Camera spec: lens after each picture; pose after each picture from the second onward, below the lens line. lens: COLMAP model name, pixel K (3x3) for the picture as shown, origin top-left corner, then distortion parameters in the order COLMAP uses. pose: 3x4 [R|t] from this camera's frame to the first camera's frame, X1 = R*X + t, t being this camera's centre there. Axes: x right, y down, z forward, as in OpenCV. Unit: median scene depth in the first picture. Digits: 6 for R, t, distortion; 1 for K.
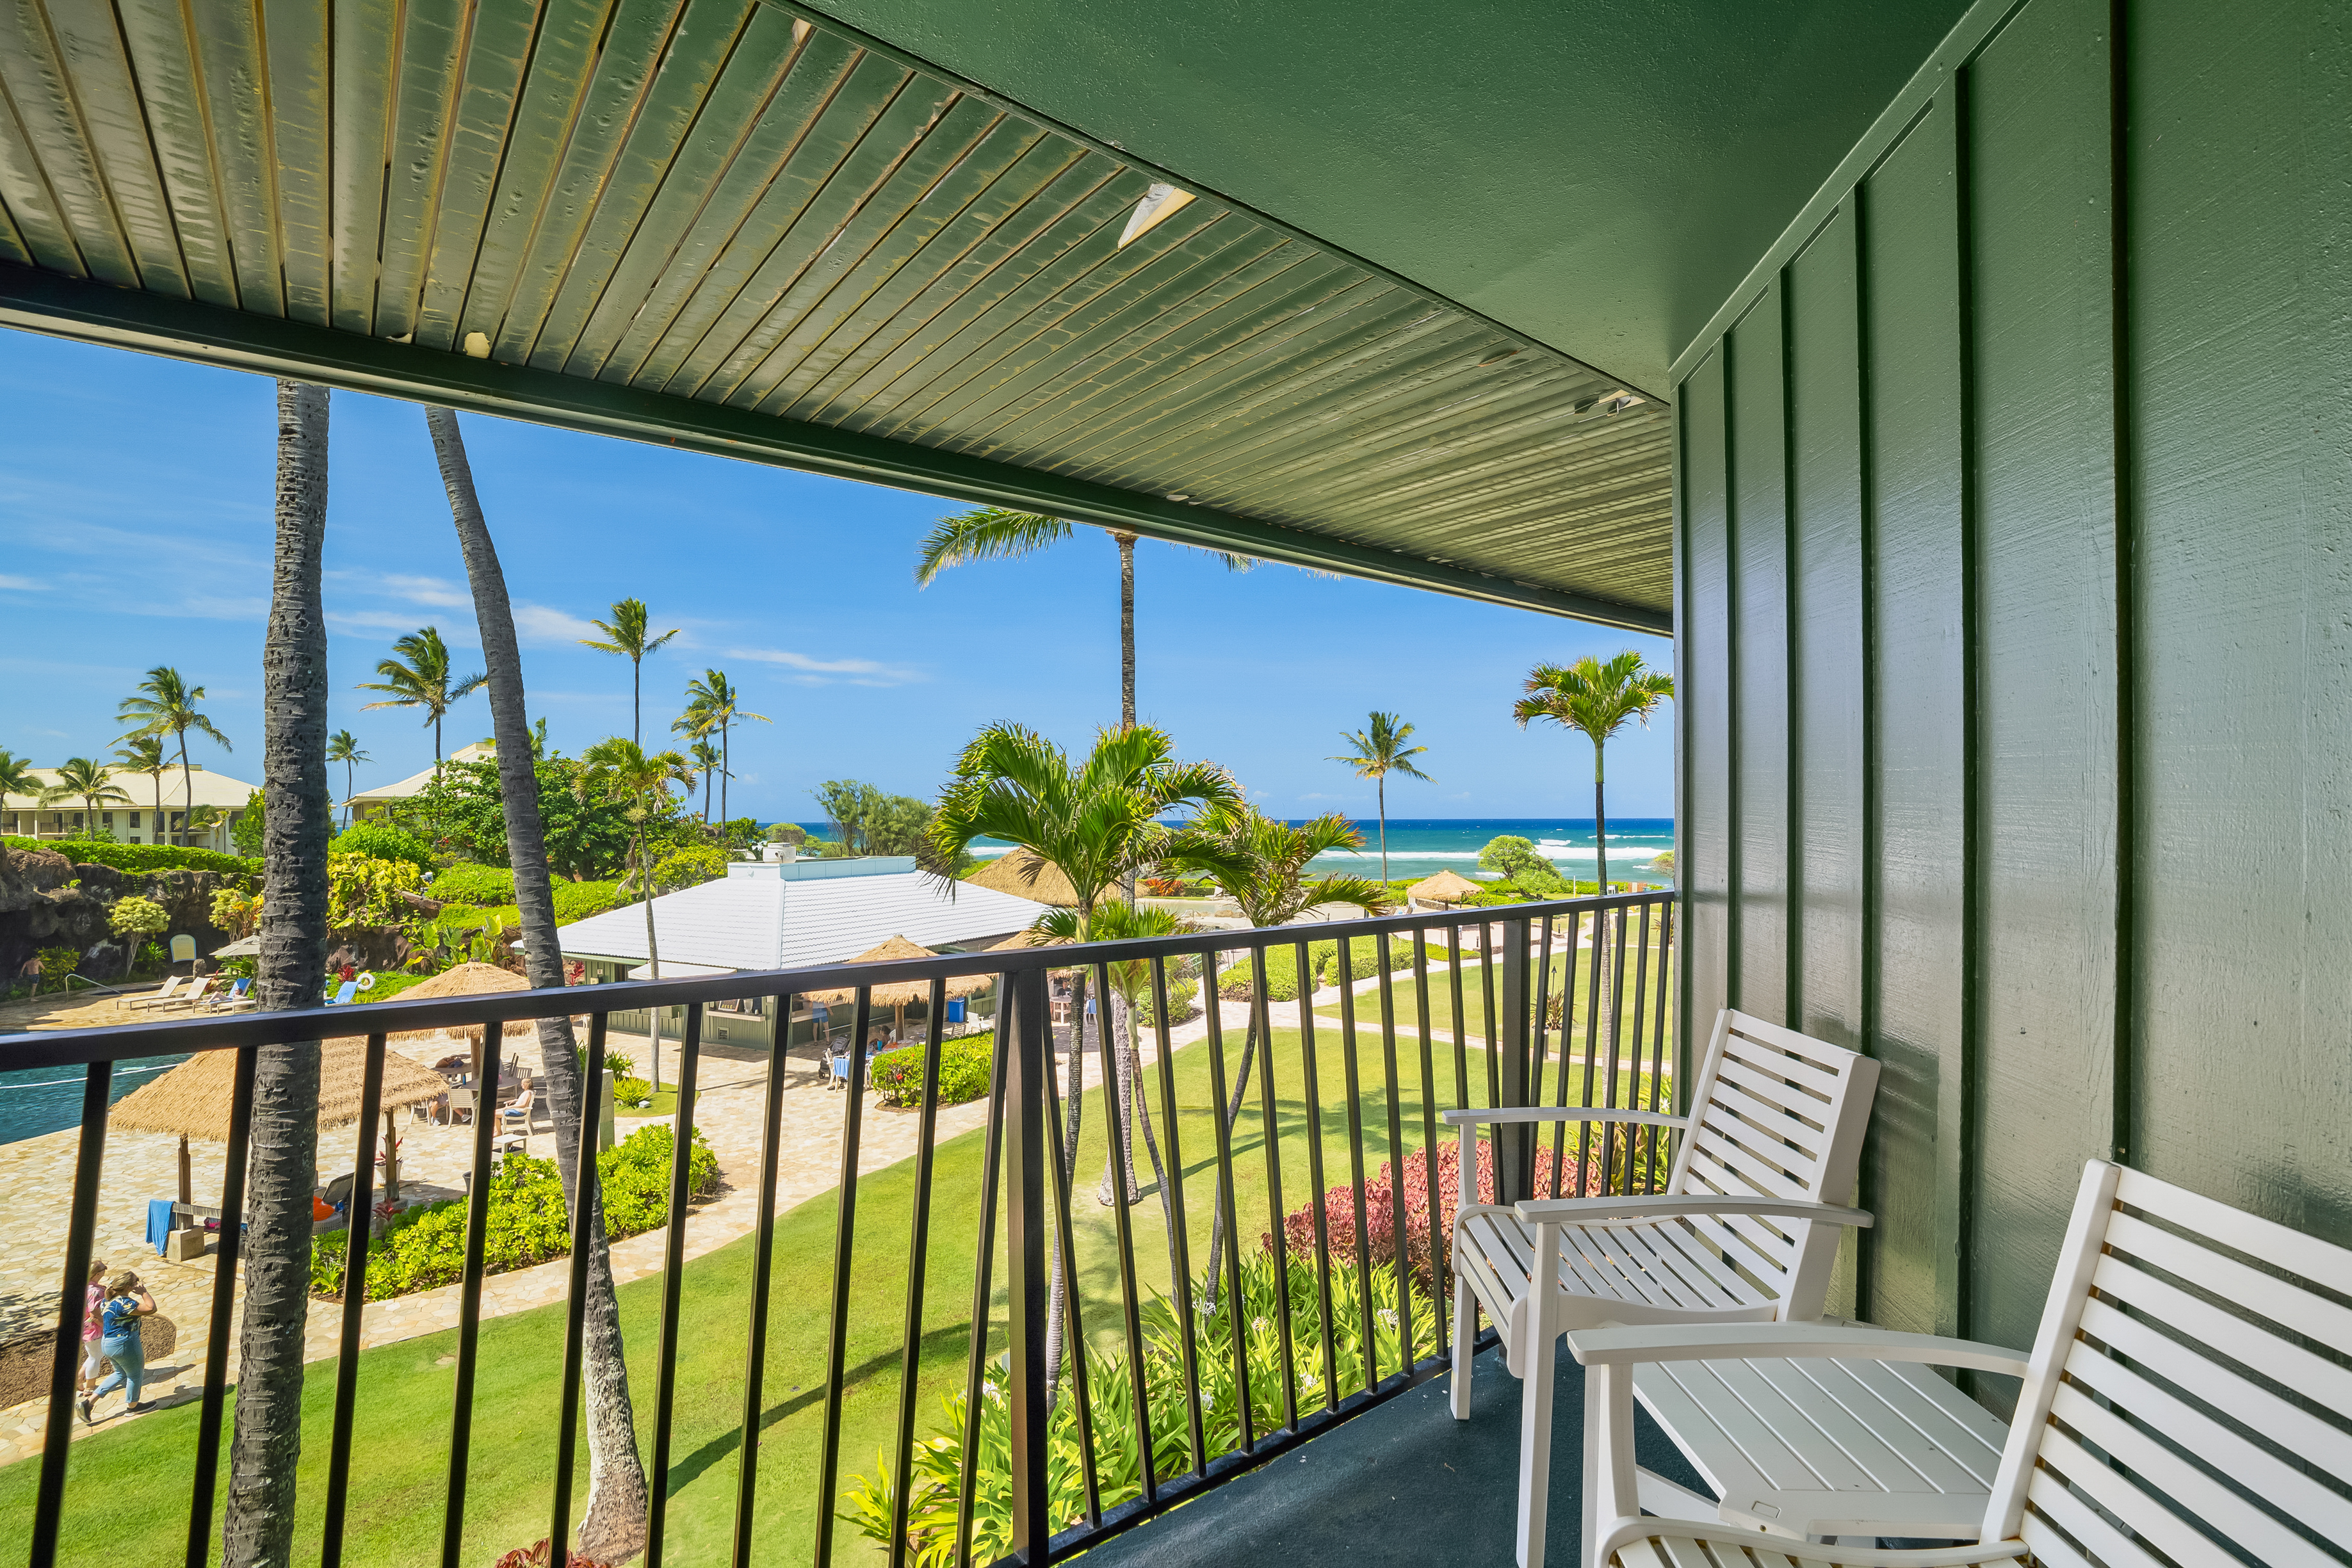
lens RADIAL K [[1123.9, 0, 1168.4], [0, 1123.9, 834.1], [0, 0, 1]] dist [-0.062221, 0.020326]
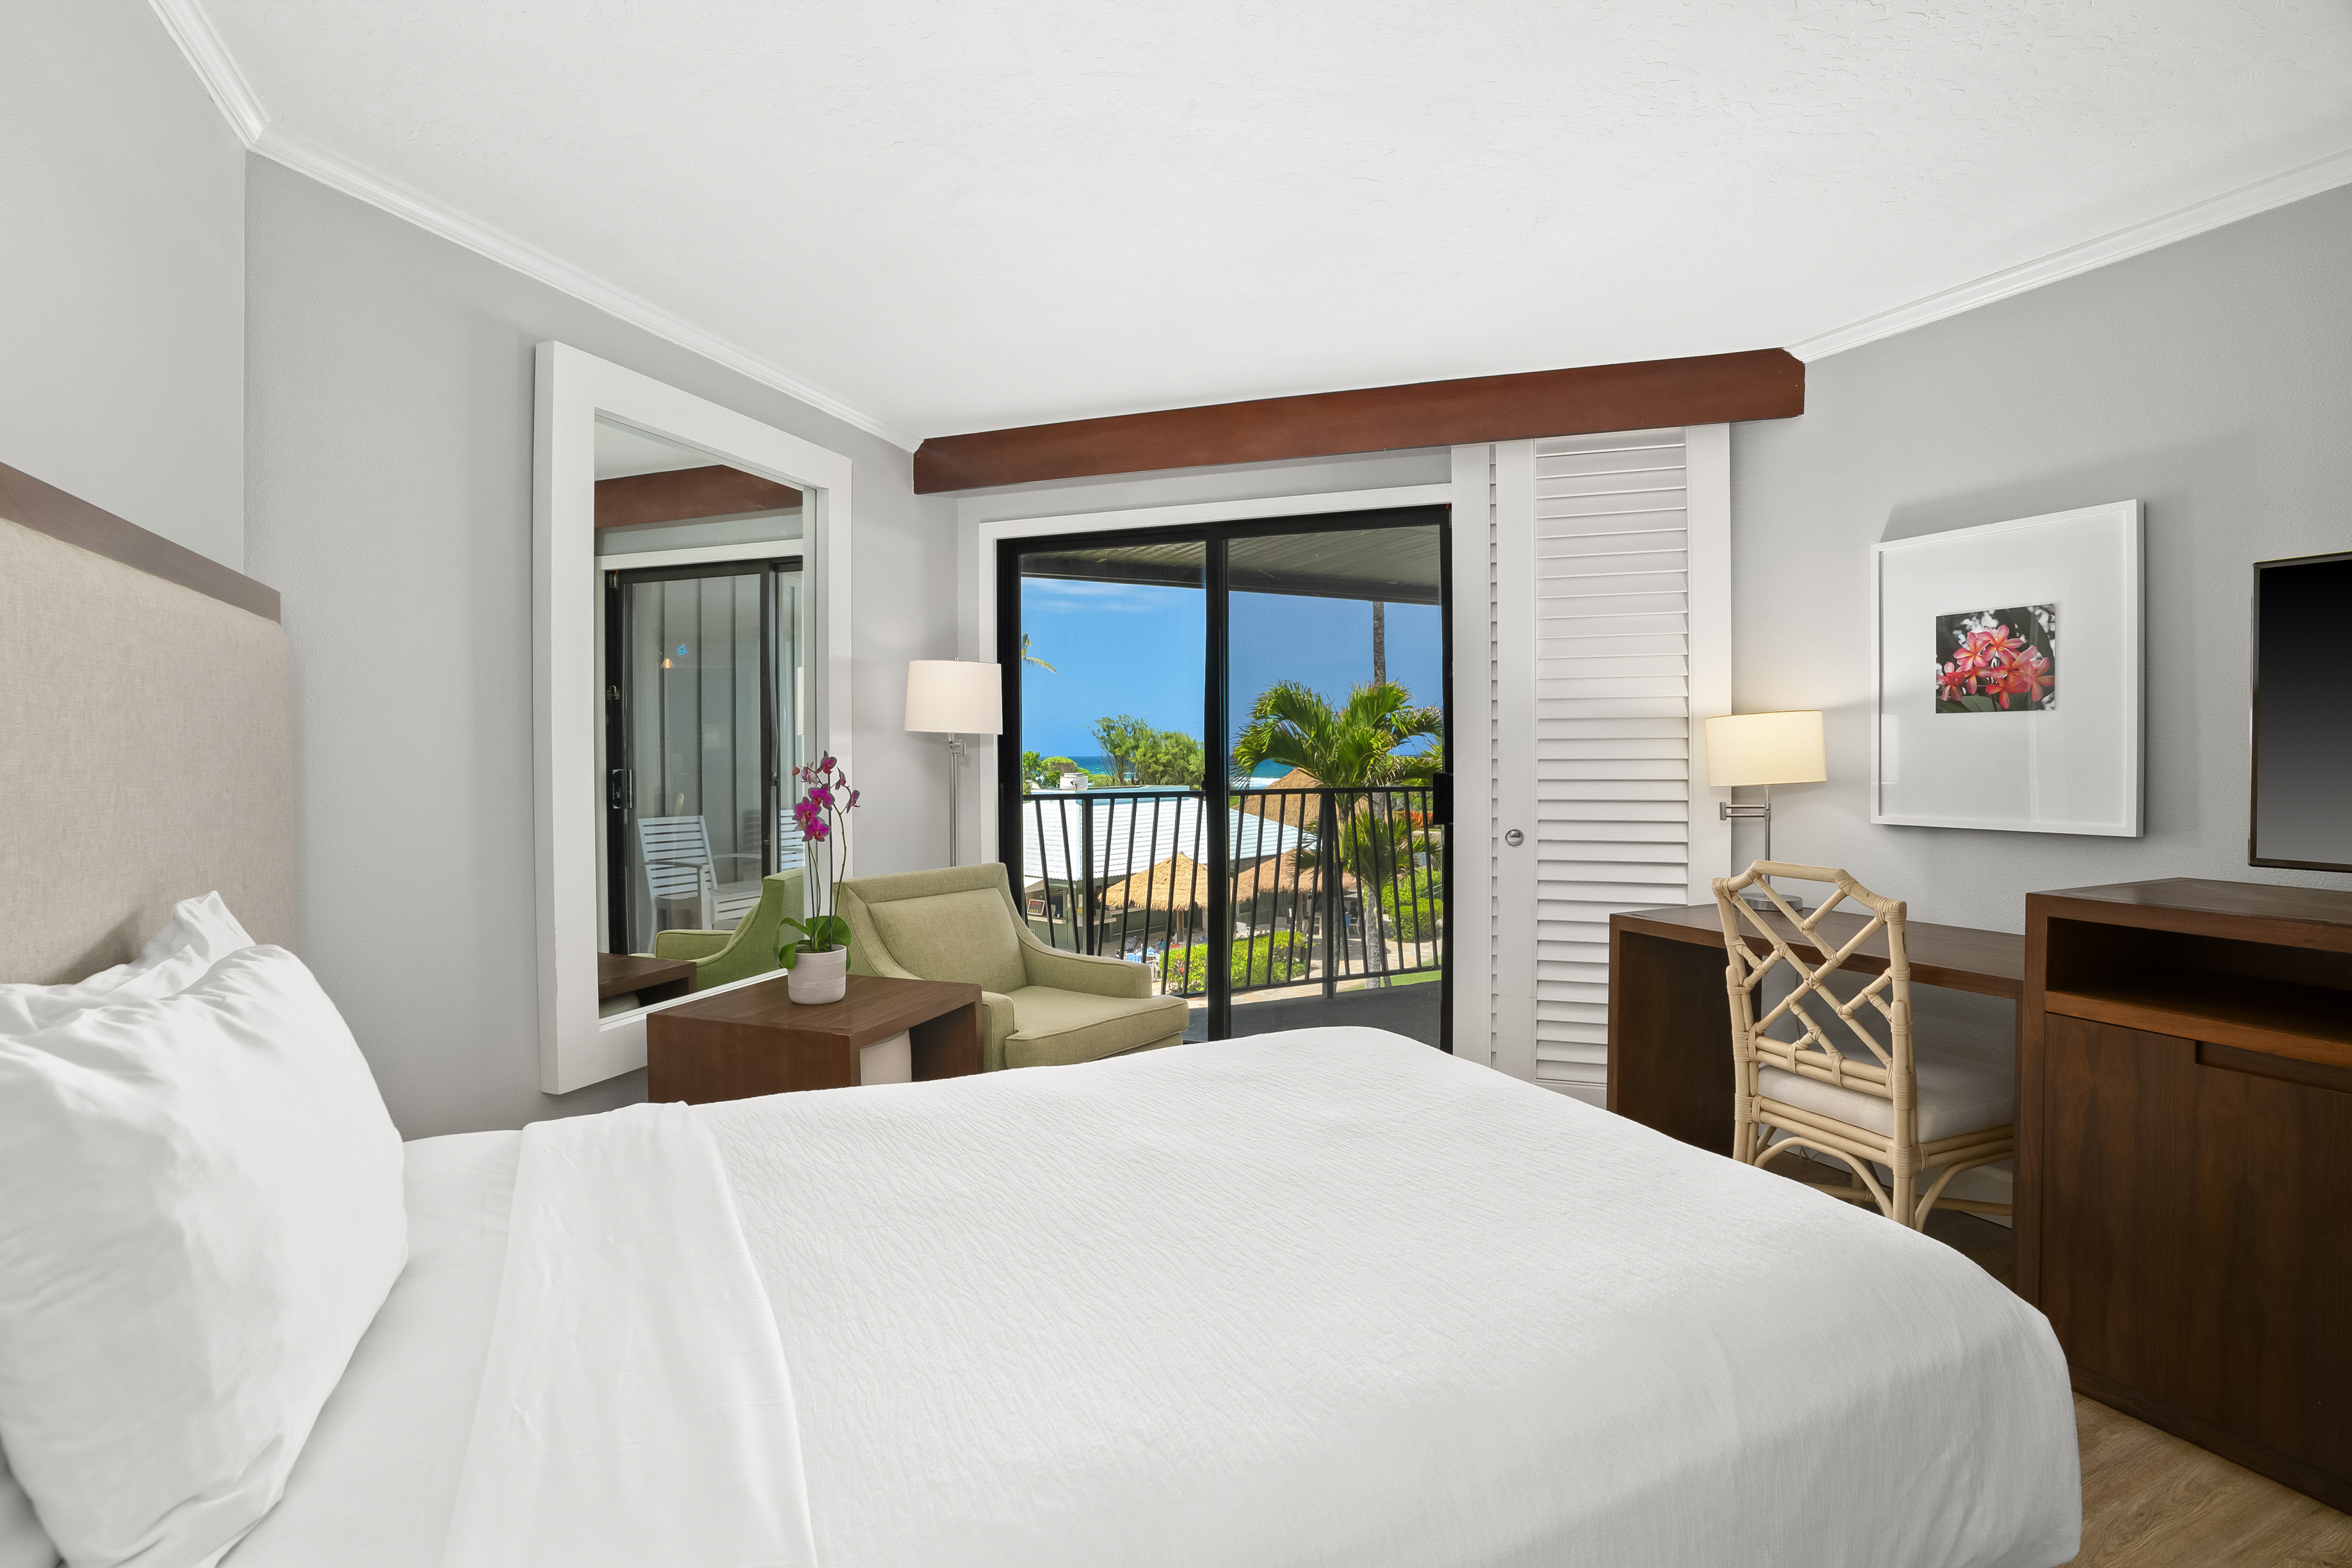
lens RADIAL K [[1123.9, 0, 1186.1], [0, 1123.9, 774.2], [0, 0, 1]] dist [-0.062221, 0.020326]
pose [[0.977662, 0.004980, -0.210126, 0.012451], [-0.003811, 0.999975, 0.005964, 0.004022], [0.210151, -0.005030, 0.977656, -0.195900]]
